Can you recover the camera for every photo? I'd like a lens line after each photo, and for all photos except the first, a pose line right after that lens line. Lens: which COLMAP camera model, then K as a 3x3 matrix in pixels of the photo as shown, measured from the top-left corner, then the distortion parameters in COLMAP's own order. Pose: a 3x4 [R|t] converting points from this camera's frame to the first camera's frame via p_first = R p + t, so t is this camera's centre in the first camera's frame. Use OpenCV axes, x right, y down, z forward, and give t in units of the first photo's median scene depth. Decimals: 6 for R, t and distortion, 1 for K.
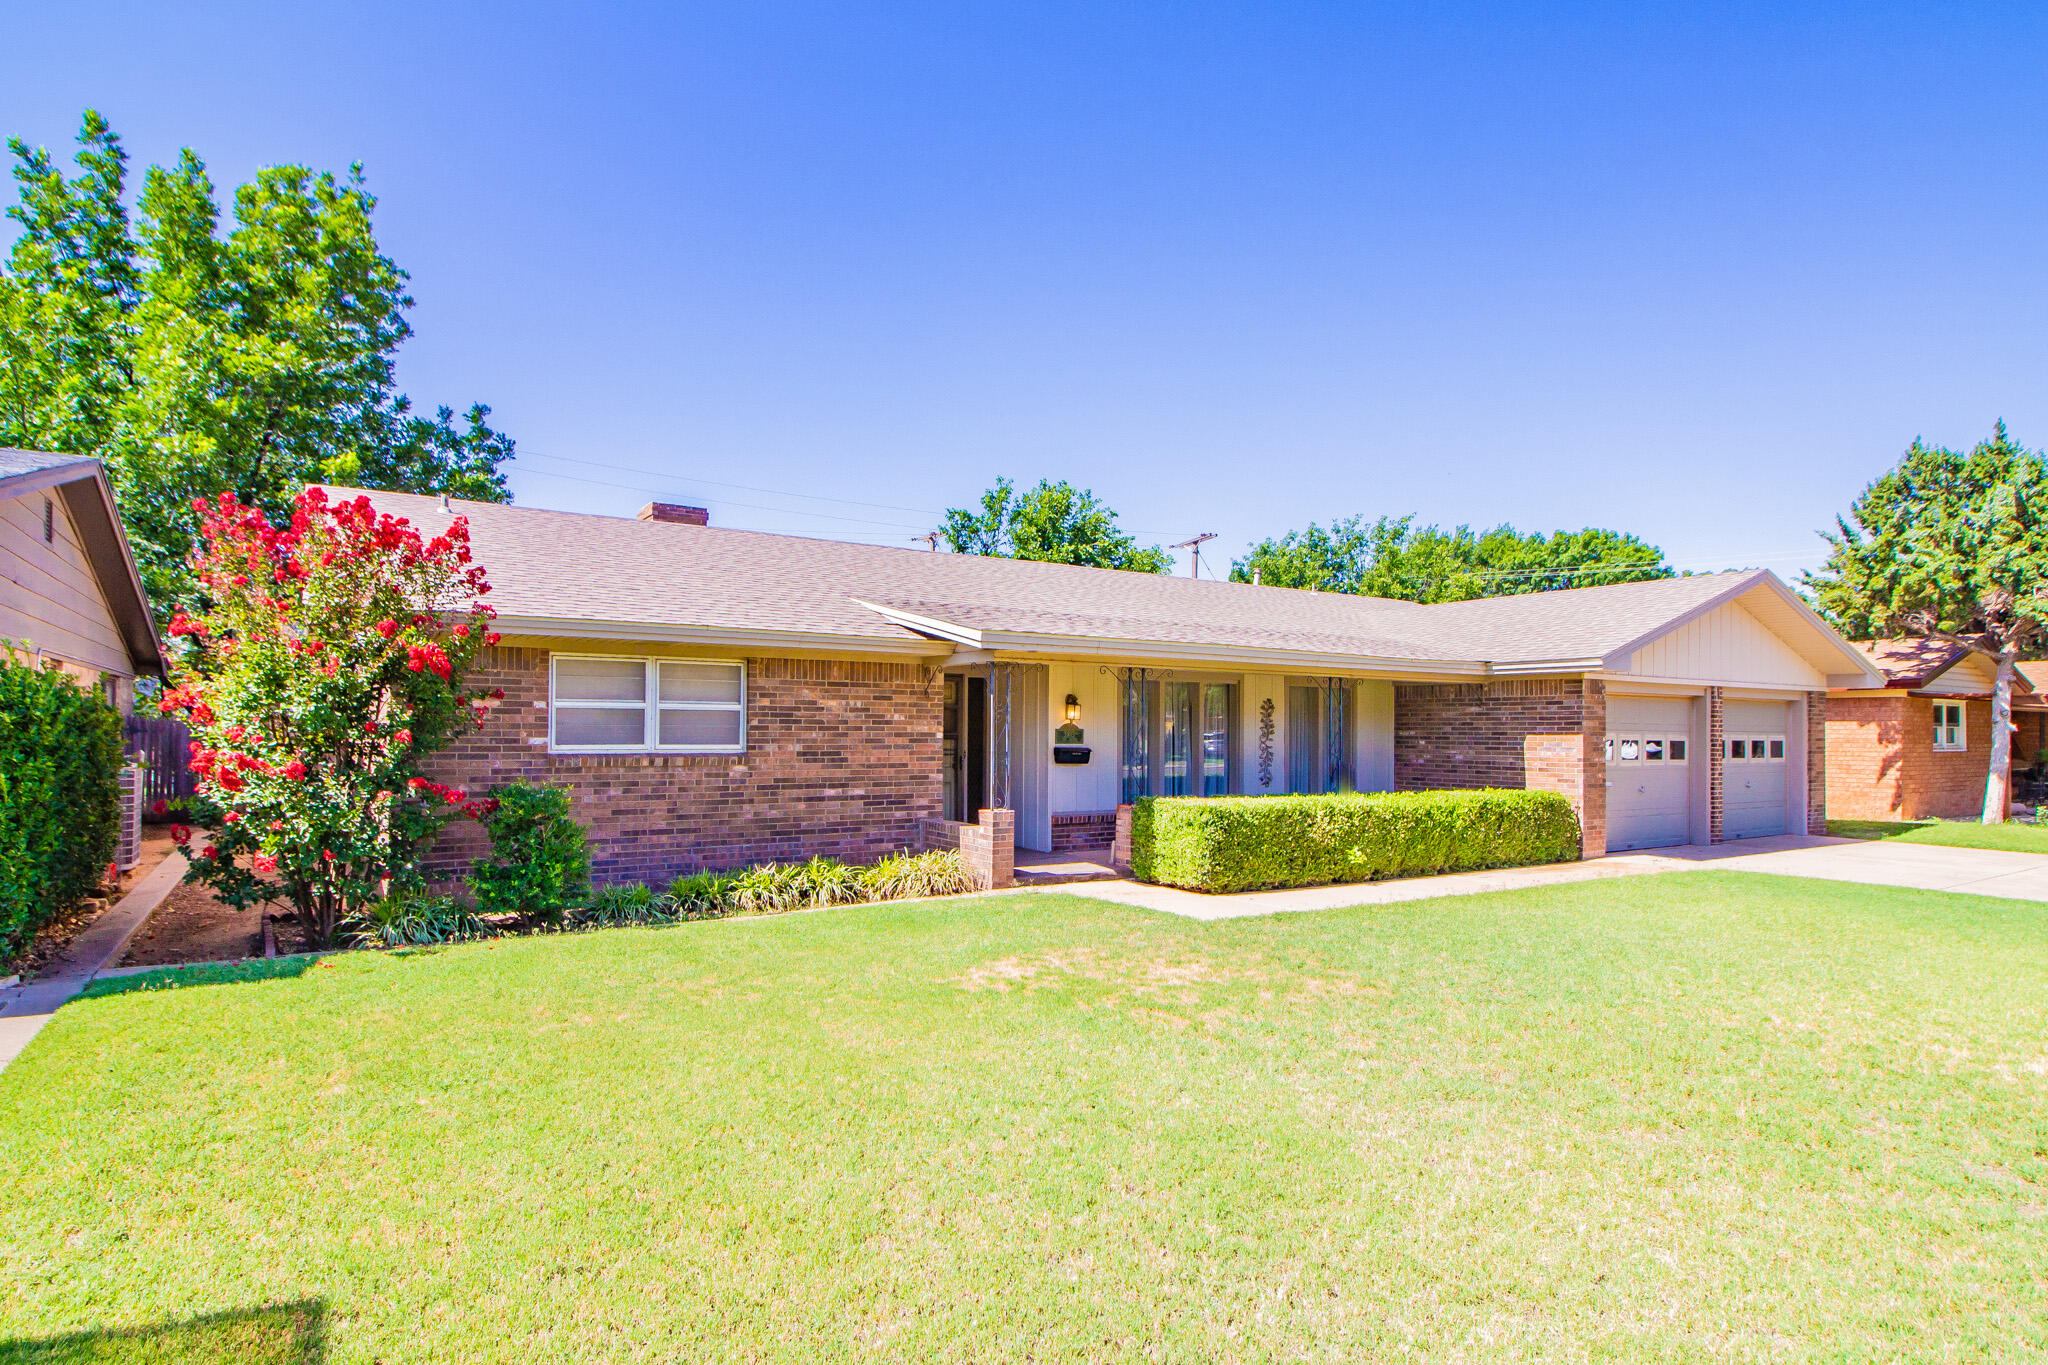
lens RADIAL K [[1067.0, 0, 983.3], [0, 1067.0, 679.1], [0, 0, 1]] dist [0.002213, -0.023393]
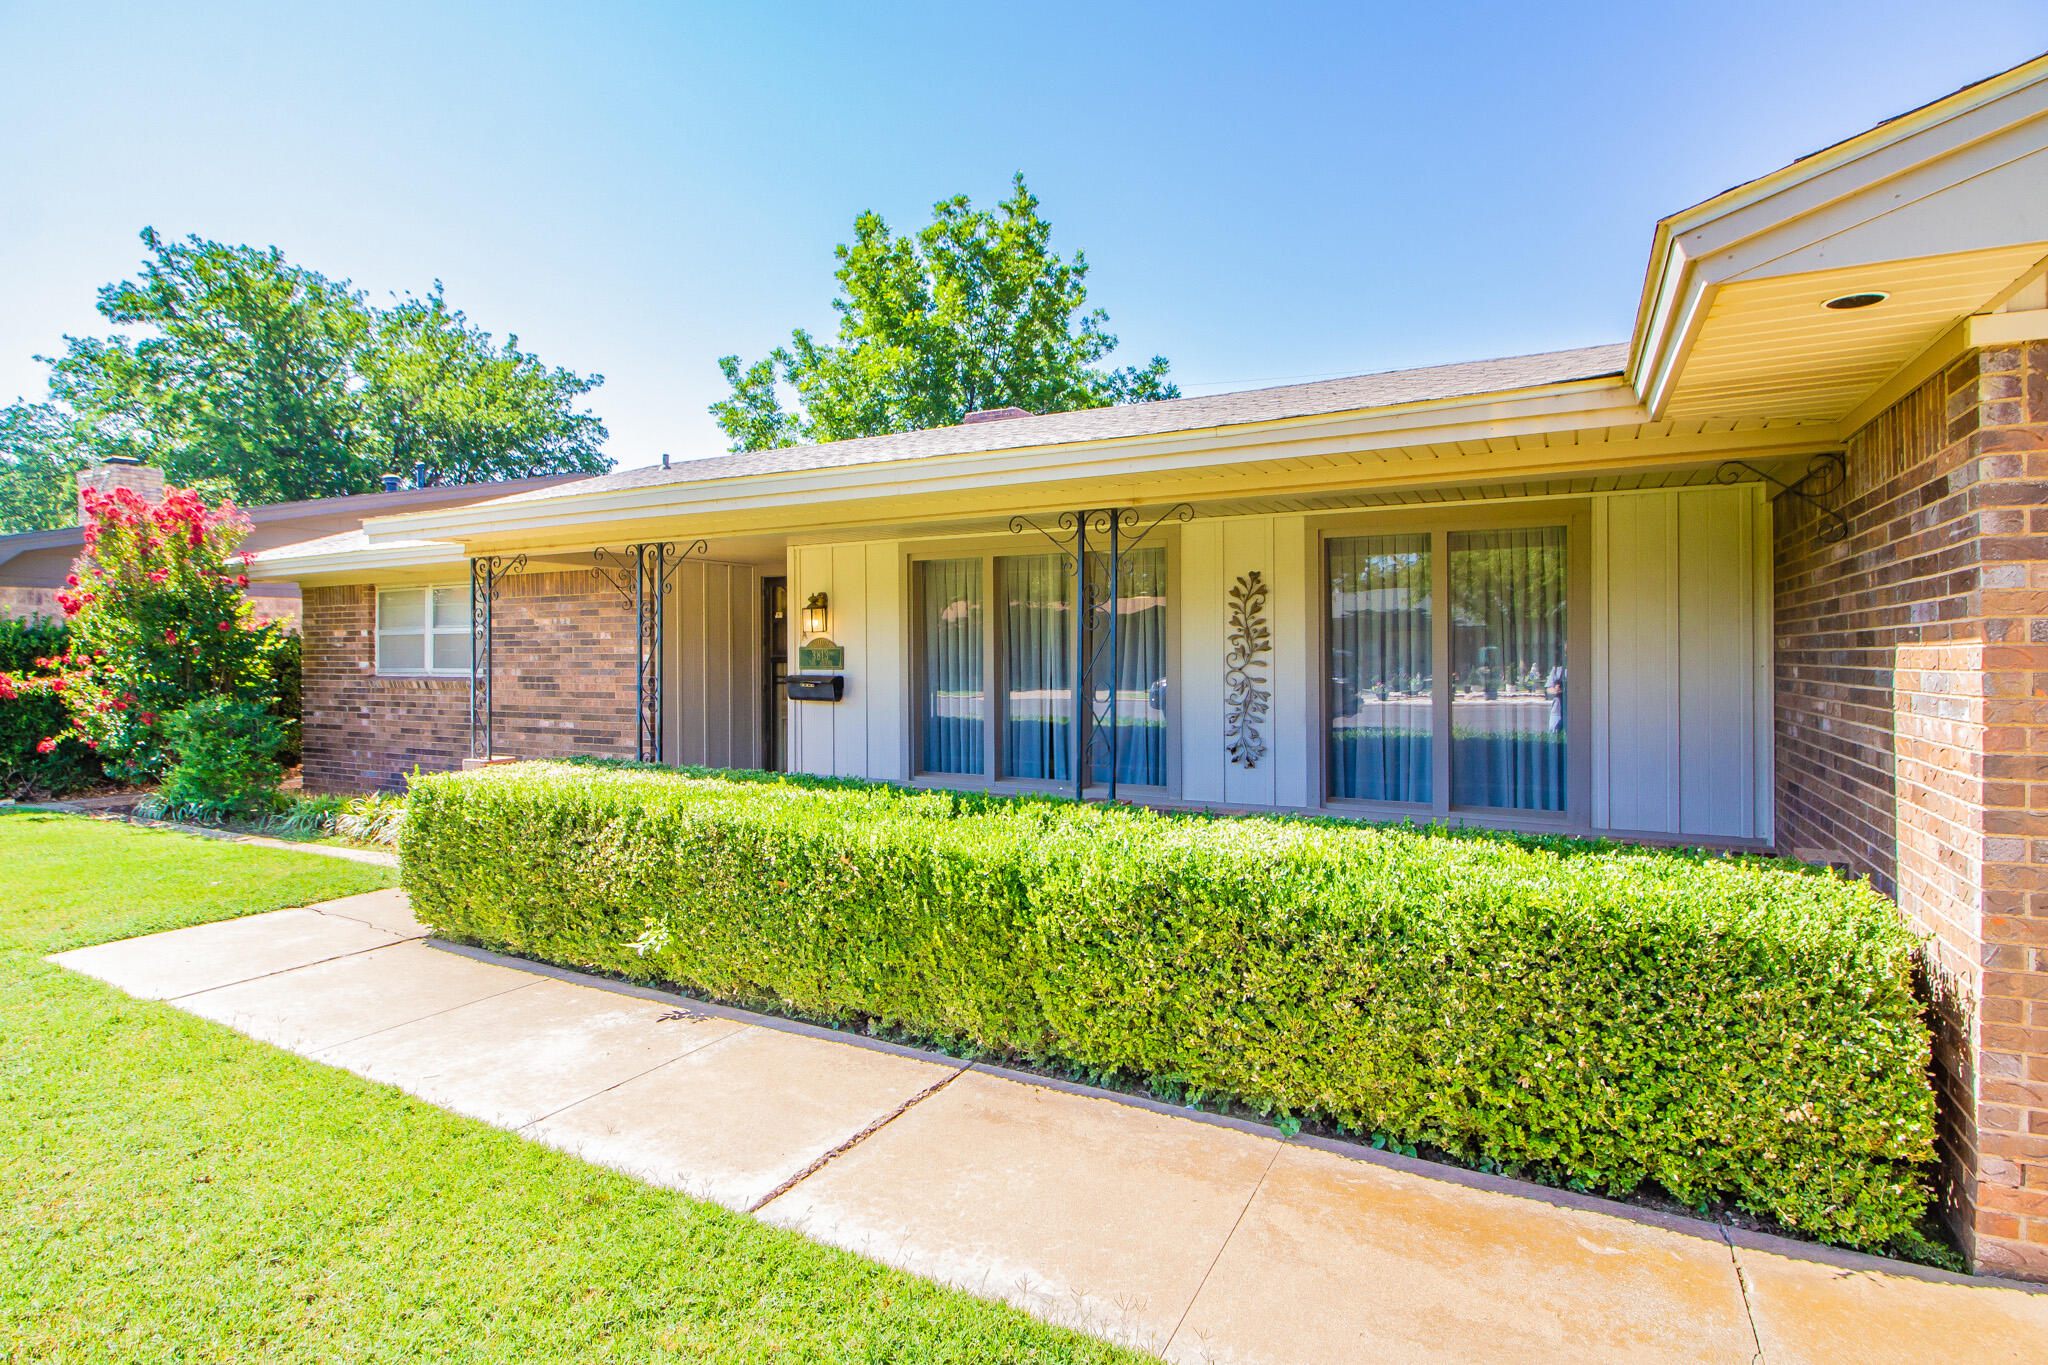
lens RADIAL K [[1001.5, 0, 1018.8], [0, 1001.5, 650.3], [0, 0, 1]] dist [0.000890, -0.011965]
pose [[0.513117, -0.011178, -0.858246, 0.757123], [0.049262, 0.998650, 0.016446, 0.051547], [0.856904, -0.050718, 0.512975, 0.909967]]
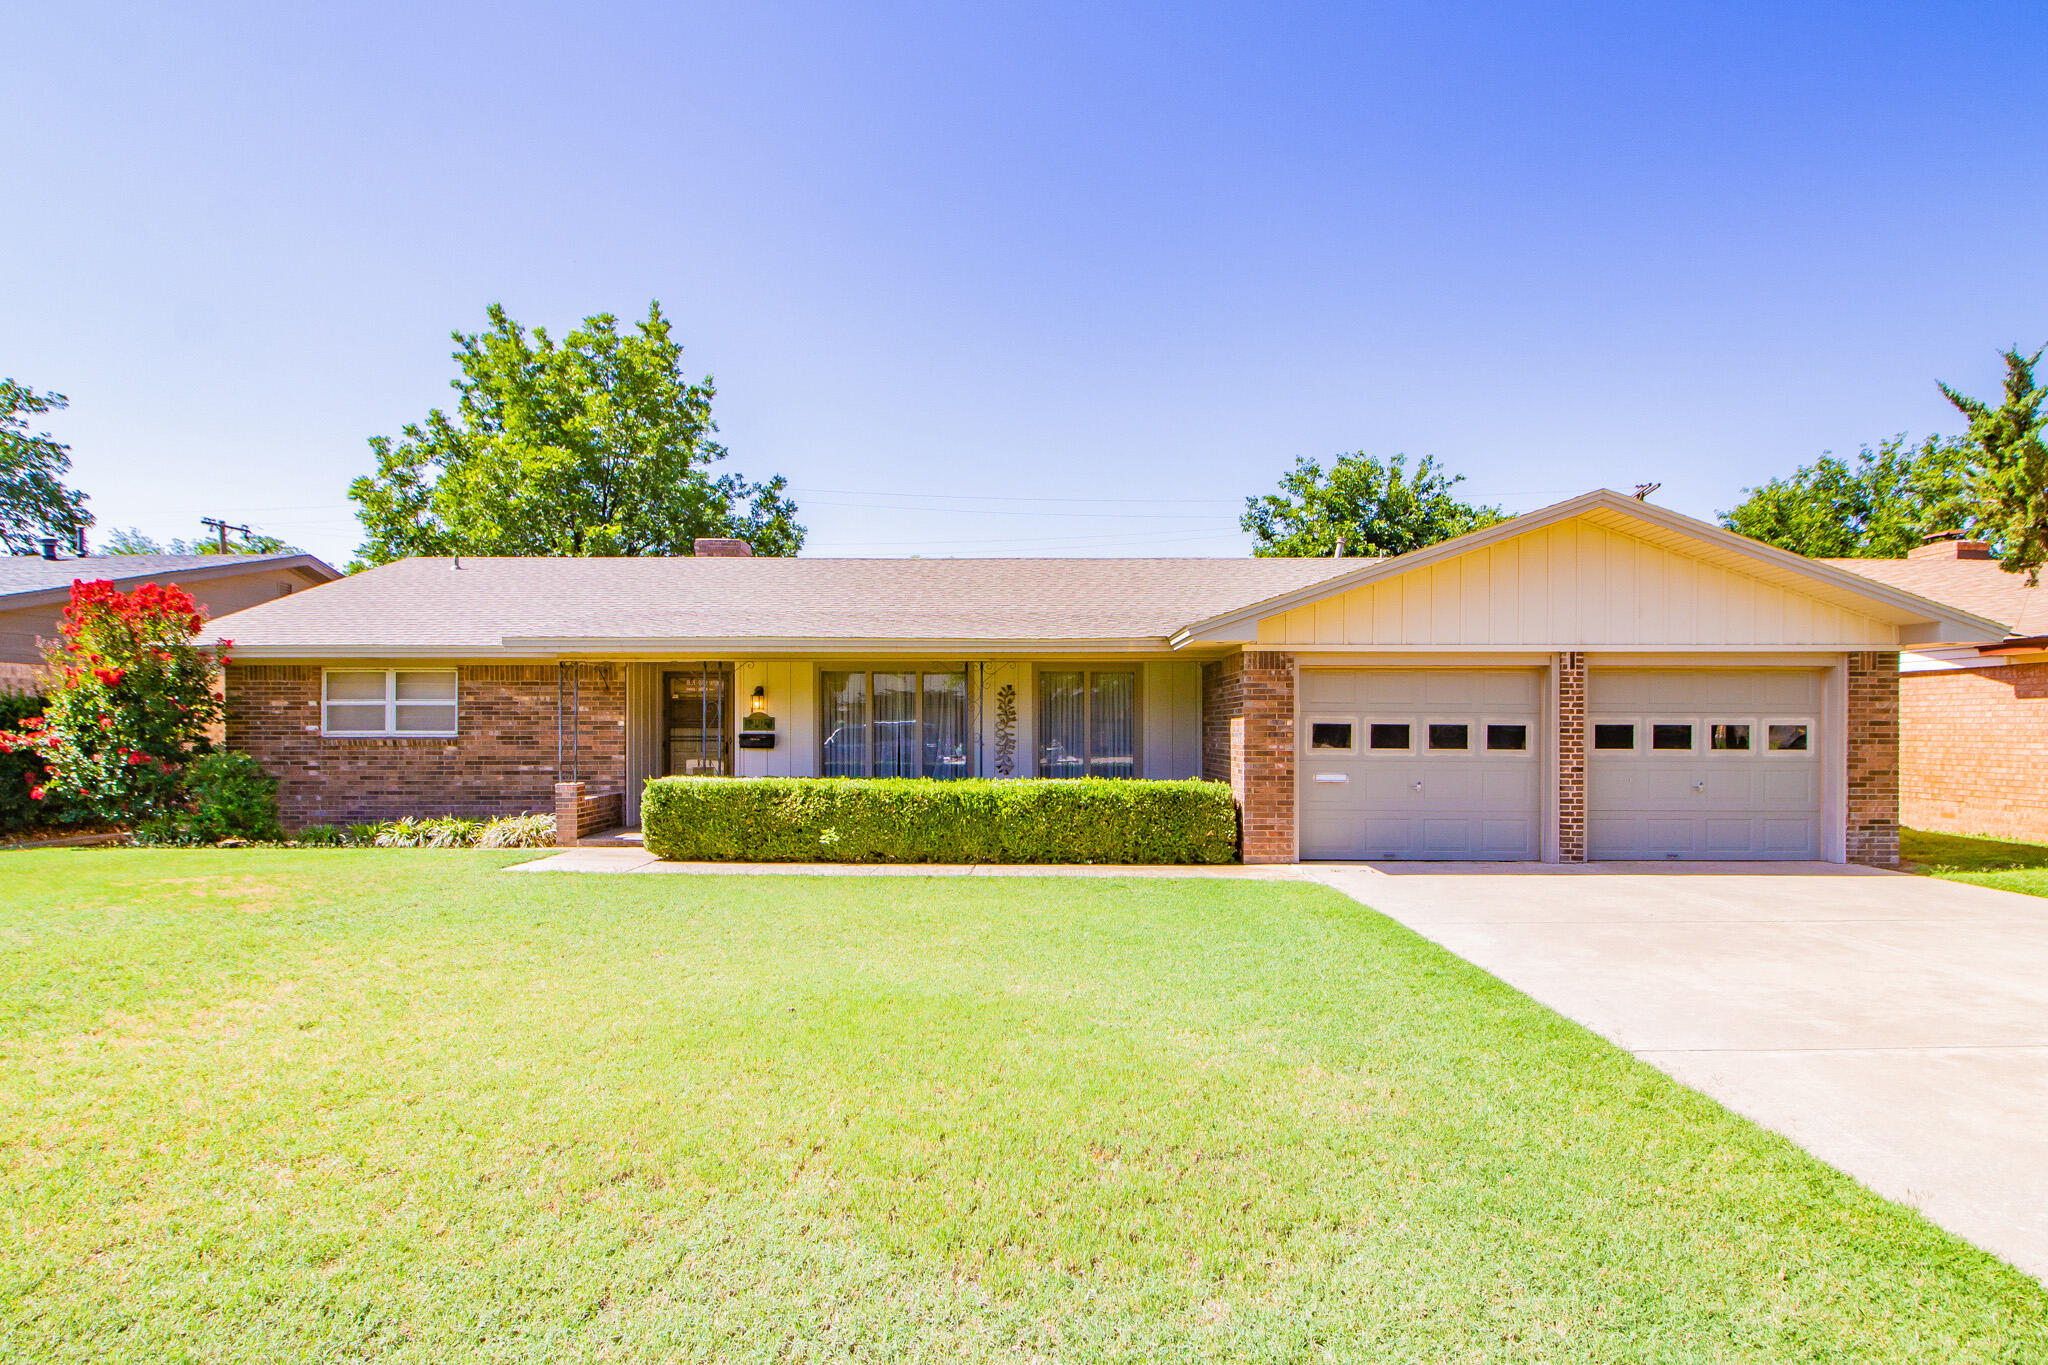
lens RADIAL K [[1053.1, 0, 1024.0], [0, 1053.1, 715.2], [0, 0, 1]] dist [0.000140, -0.015787]
pose [[0.856033, -0.012244, -0.516776, 1.021092], [0.030424, 0.999180, 0.026724, 0.027007], [0.516025, -0.038599, 0.855703, 0.228056]]
